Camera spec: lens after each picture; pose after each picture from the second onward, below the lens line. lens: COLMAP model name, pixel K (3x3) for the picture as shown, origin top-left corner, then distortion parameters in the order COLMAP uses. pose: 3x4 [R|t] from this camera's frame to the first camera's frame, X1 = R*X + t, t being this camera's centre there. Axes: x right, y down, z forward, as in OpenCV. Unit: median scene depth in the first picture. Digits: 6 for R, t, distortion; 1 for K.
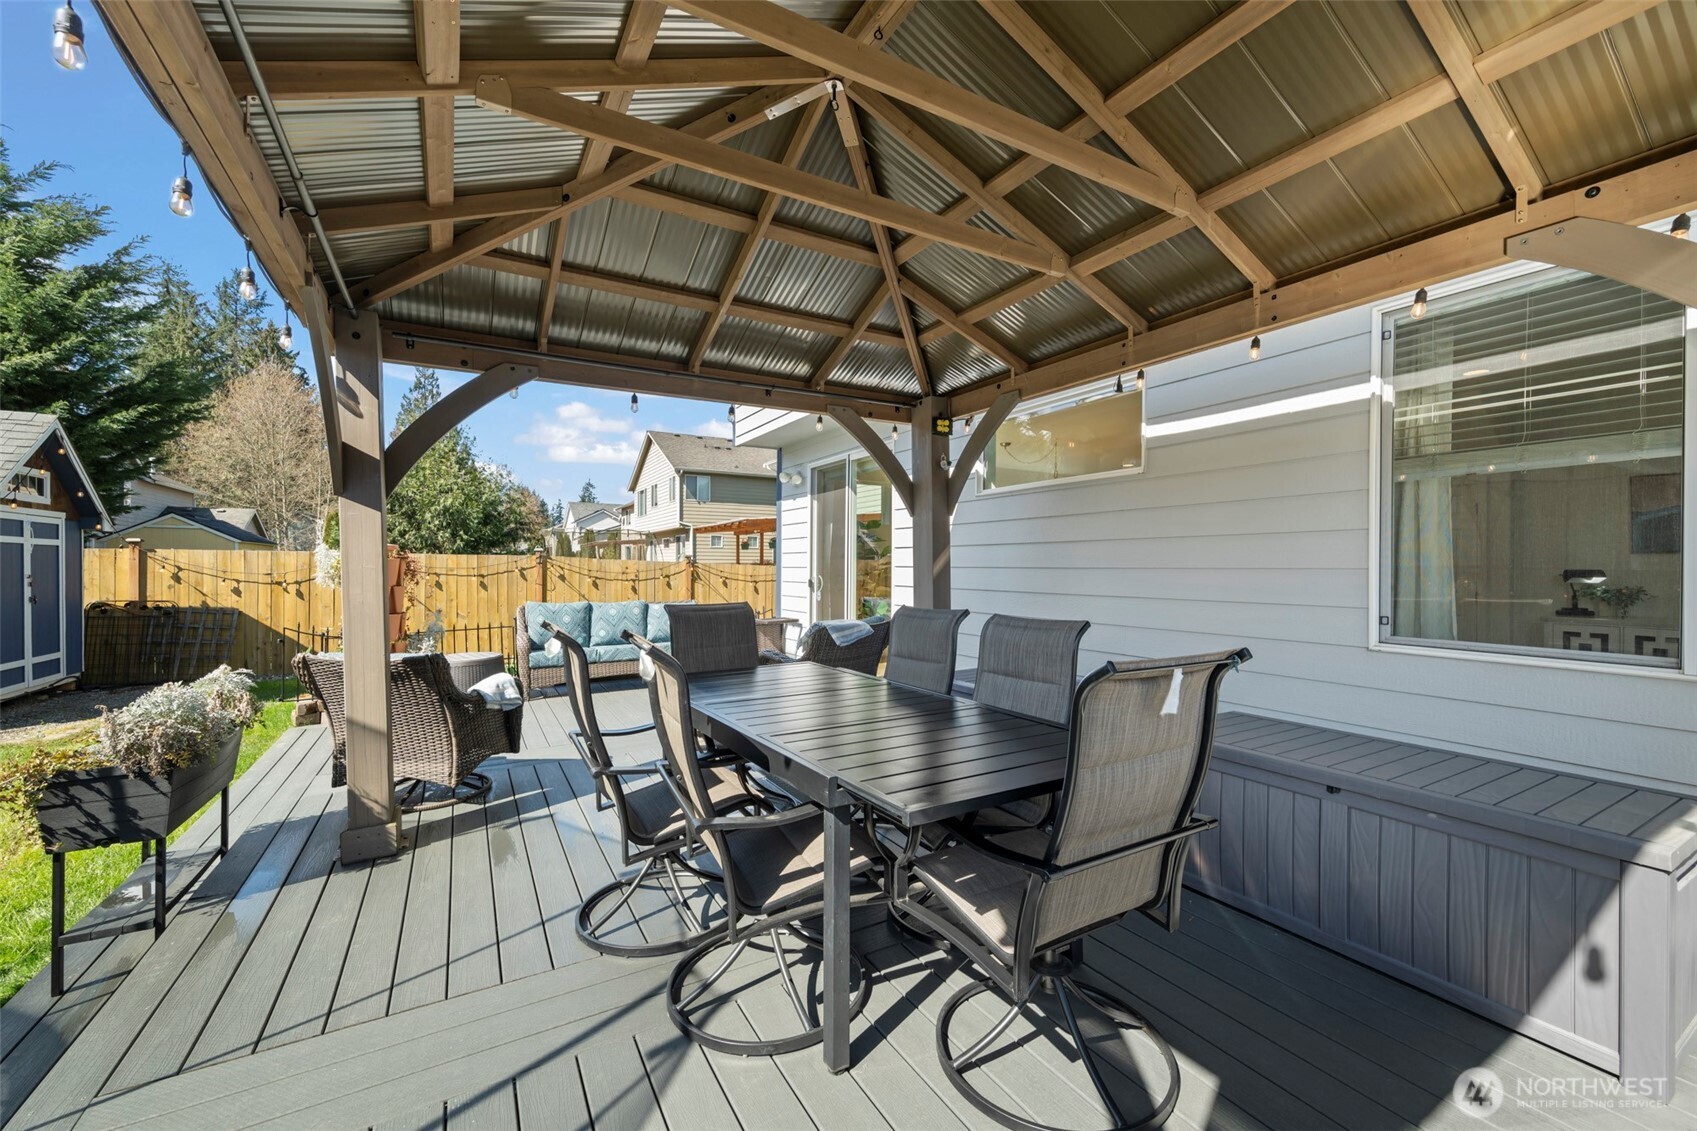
lens RADIAL K [[681.4, 0, 848.5], [0, 681.4, 565.5], [0, 0, 1]] dist [-0.001089, -0.000121]
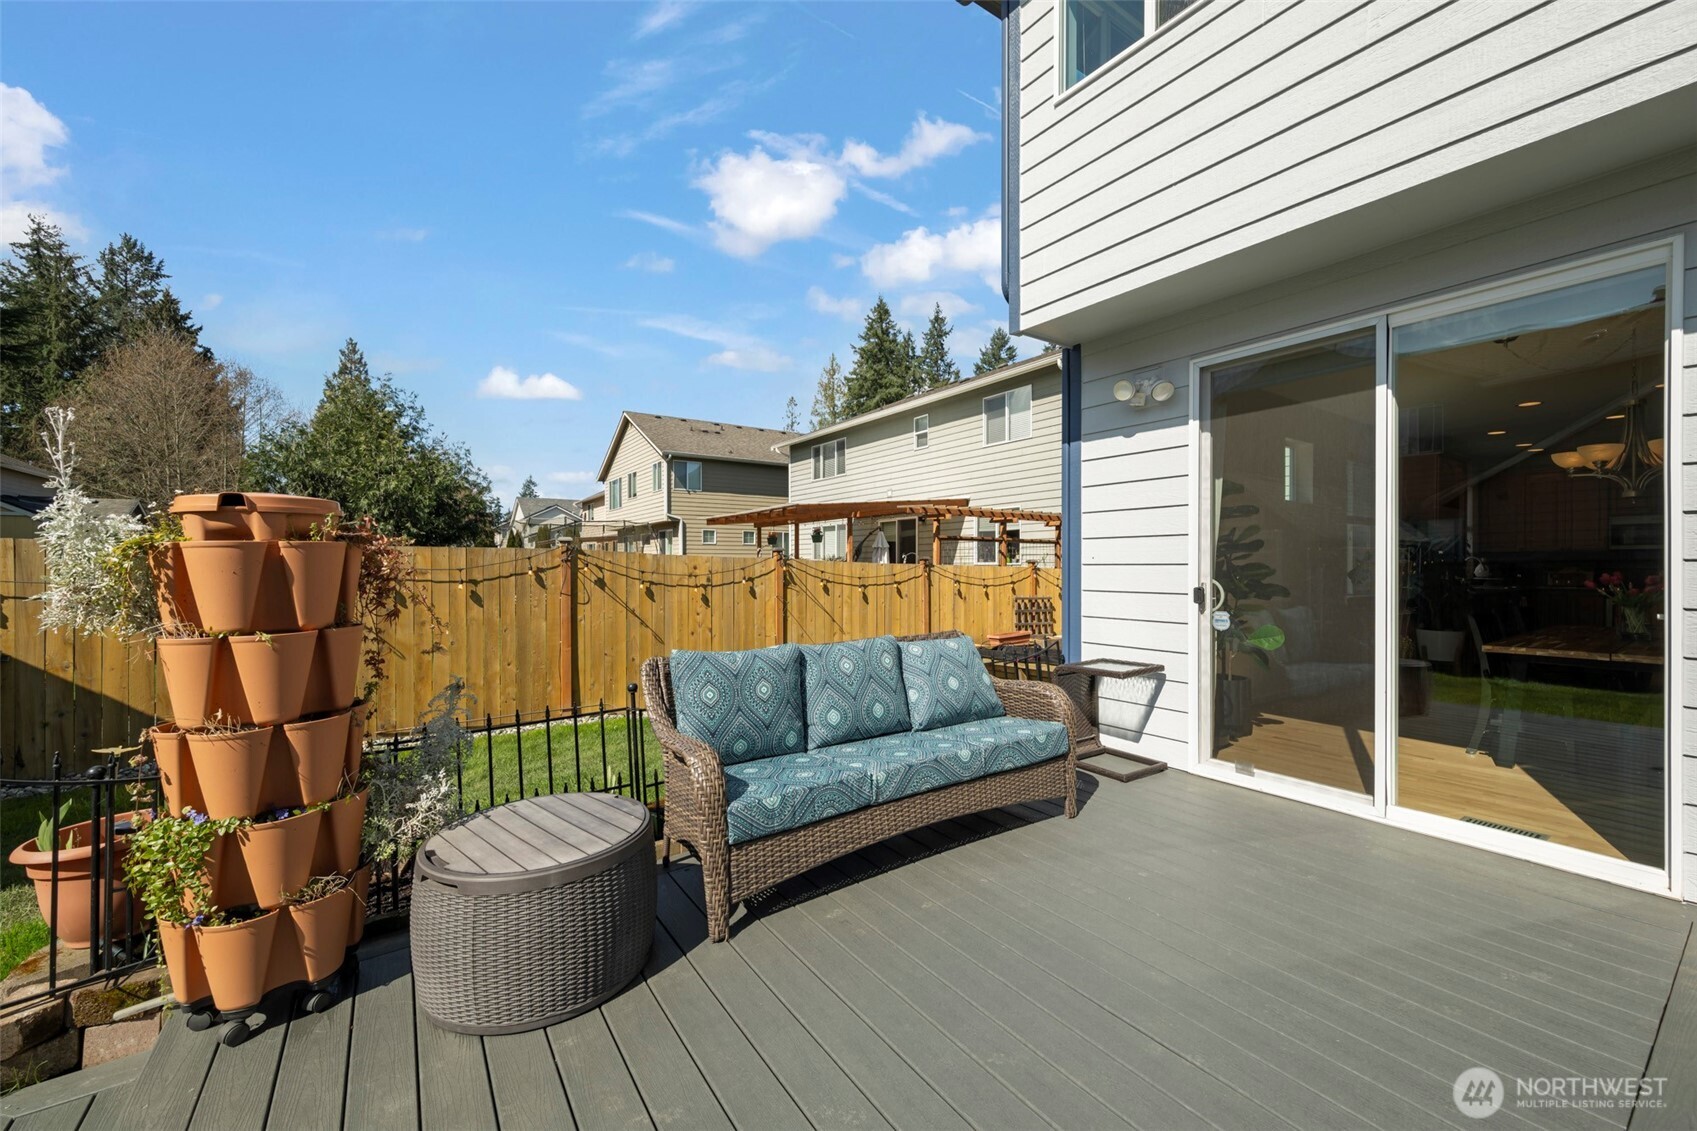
lens RADIAL K [[668.8, 0, 848.5], [0, 668.8, 565.5], [0, 0, 1]] dist [0.000129, 0.000093]
pose [[0.996528, -0.006407, 0.083017, -0.089282], [0.006223, 0.999978, 0.002483, 0.000378], [-0.083031, -0.001958, 0.996545, 0.132506]]
